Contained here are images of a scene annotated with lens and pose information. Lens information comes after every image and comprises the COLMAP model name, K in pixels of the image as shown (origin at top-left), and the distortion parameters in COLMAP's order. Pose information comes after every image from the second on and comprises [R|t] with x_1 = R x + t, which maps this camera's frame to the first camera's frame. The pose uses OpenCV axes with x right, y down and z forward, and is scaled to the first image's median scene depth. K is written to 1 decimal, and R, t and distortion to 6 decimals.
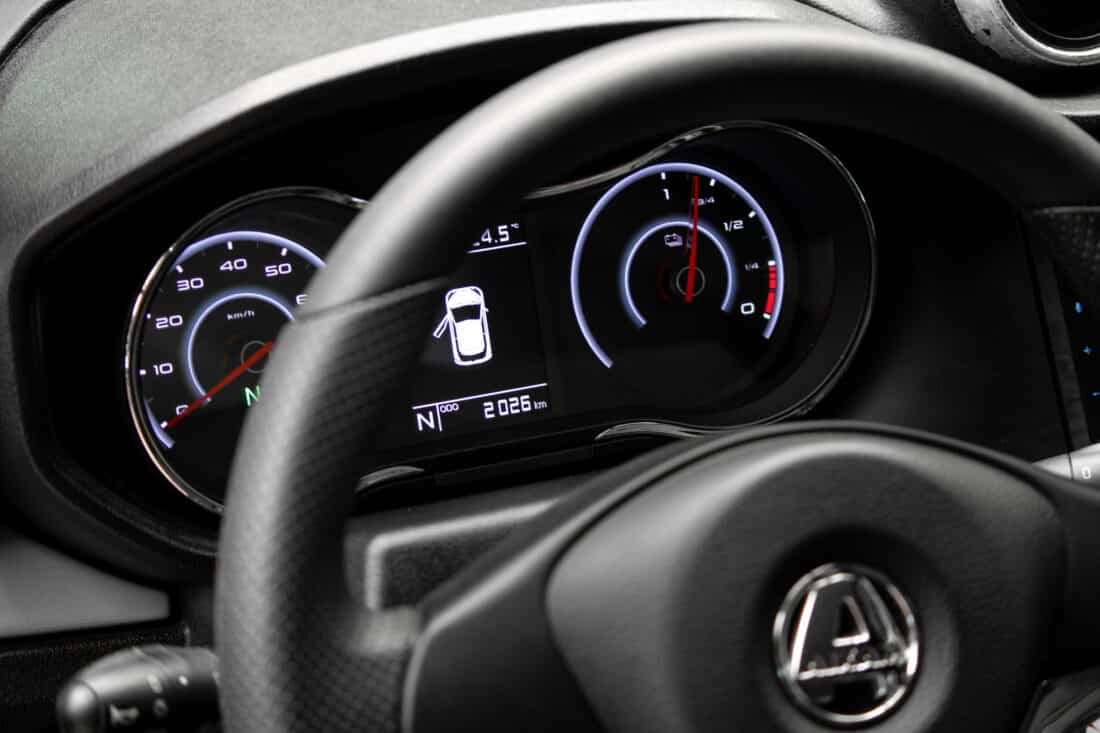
lens RADIAL K [[3159.1, 0, 550.7], [0, 3159.1, 372.3], [0, 0, 1]] dist [-0.227596, 0.000000]
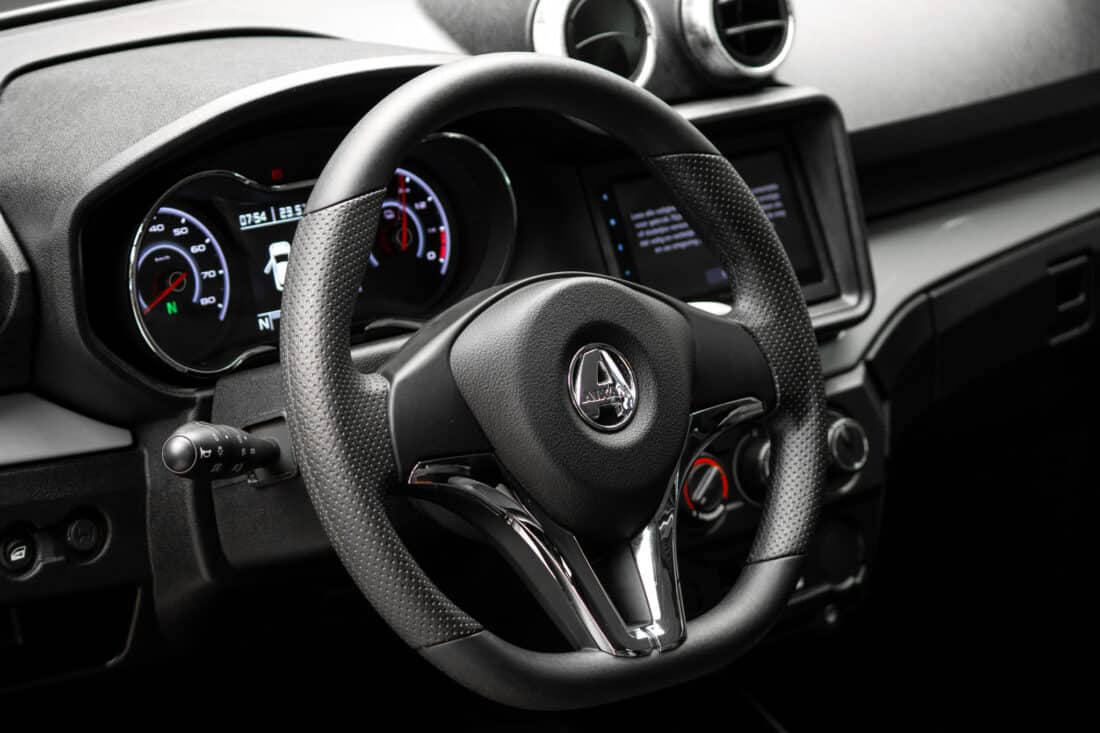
lens RADIAL K [[3159.1, 0, 548.8], [0, 3159.1, 365.2], [0, 0, 1]] dist [-0.227596, 0.000000]
pose [[0.947732, -0.050198, 0.315094, -0.416861], [0.077182, 0.994286, -0.073746, 0.169104], [-0.309591, 0.094211, 0.946191, -0.589910]]
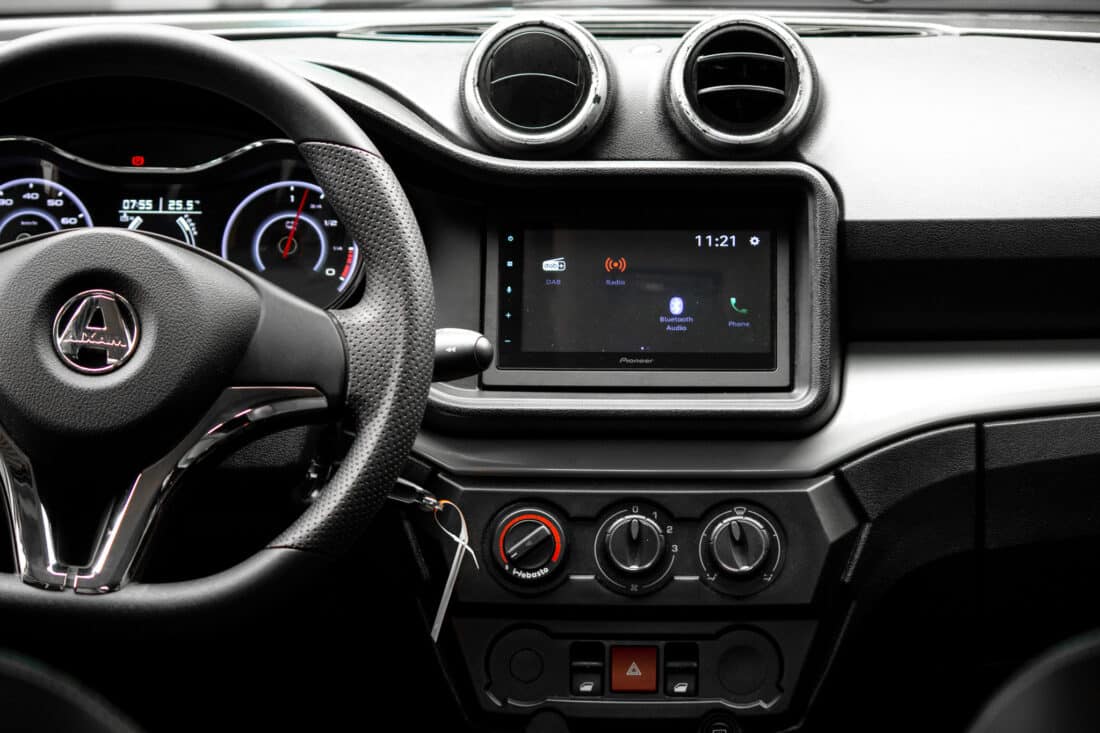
lens RADIAL K [[3159.1, 0, 552.0], [0, 3159.1, 361.9], [0, 0, 1]] dist [-0.227596, 0.000000]
pose [[0.893122, 0.096699, -0.439297, 0.951066], [-0.191490, 0.965440, -0.176798, 0.313818], [0.407018, 0.242023, 0.880773, -0.439342]]
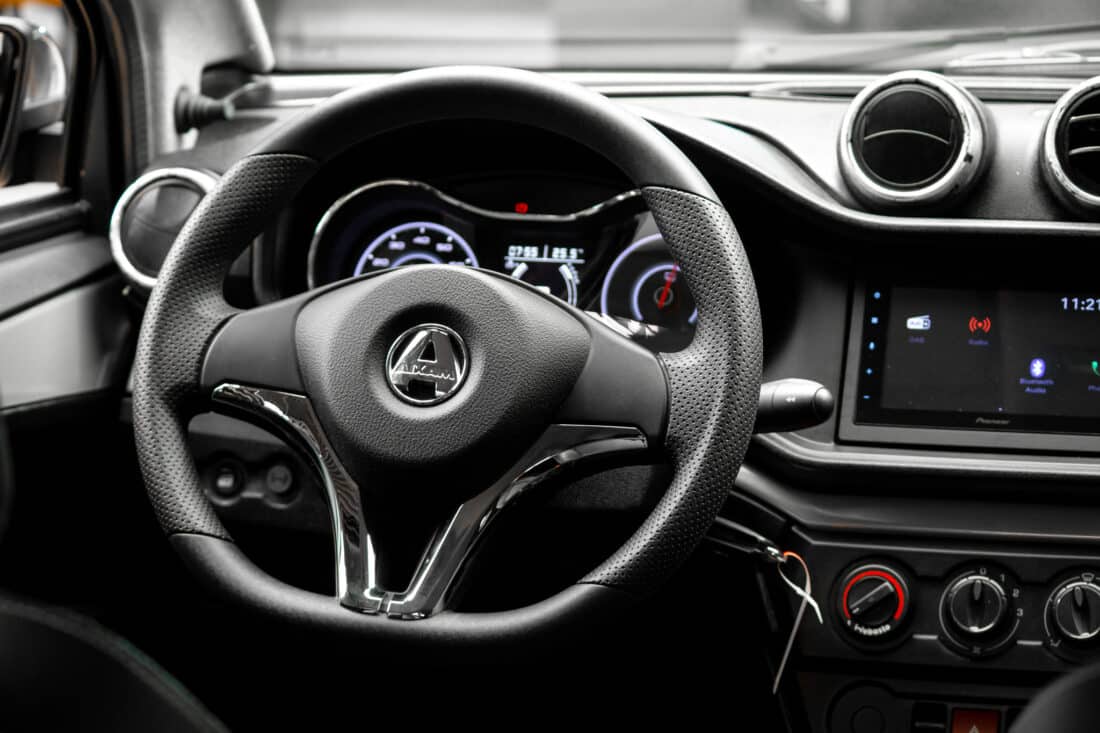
lens RADIAL K [[3159.1, 0, 547.4], [0, 3159.1, 370.0], [0, 0, 1]] dist [-0.227596, 0.000000]
pose [[0.766636, 0.112536, -0.632144, 1.117815], [-0.268887, 0.950304, -0.156918, 0.304533], [0.583069, 0.290274, 0.758796, -0.341299]]
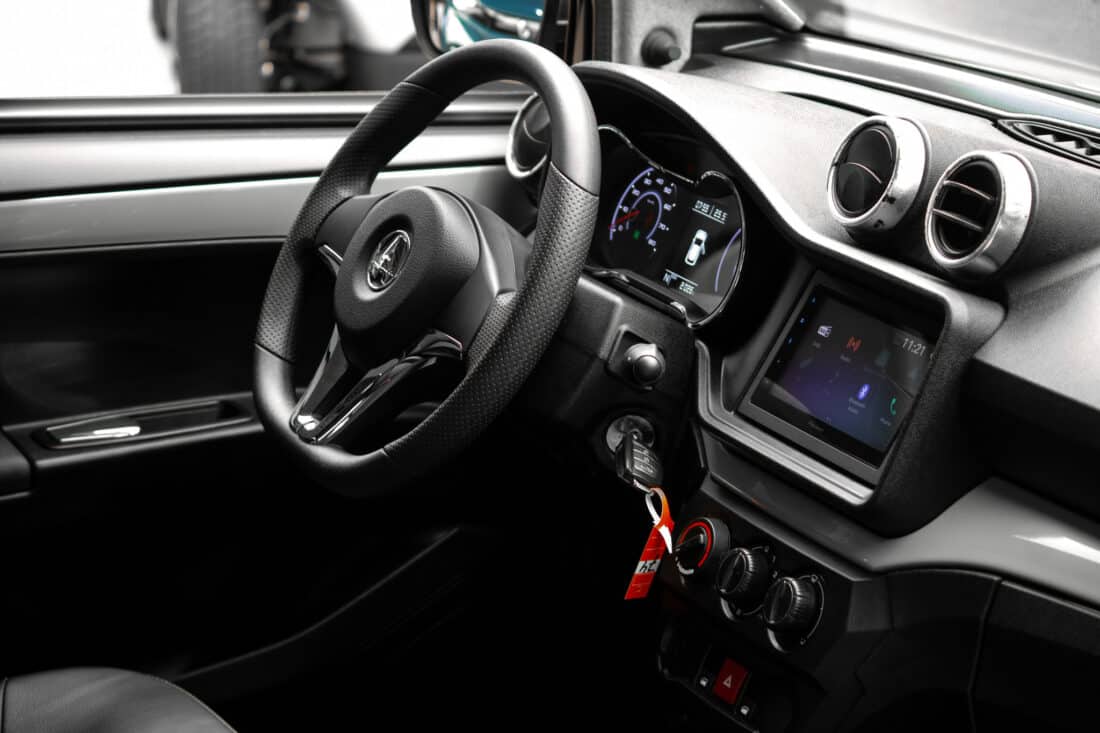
lens RADIAL K [[2982.2, 0, 547.9], [0, 2982.2, 366.9], [0, 0, 1]] dist [-0.283505, 0.000000]
pose [[0.062341, 0.267036, -0.961668, 1.952109], [-0.486572, 0.849412, 0.204322, -0.313034], [0.871413, 0.455183, 0.182886, 0.584295]]
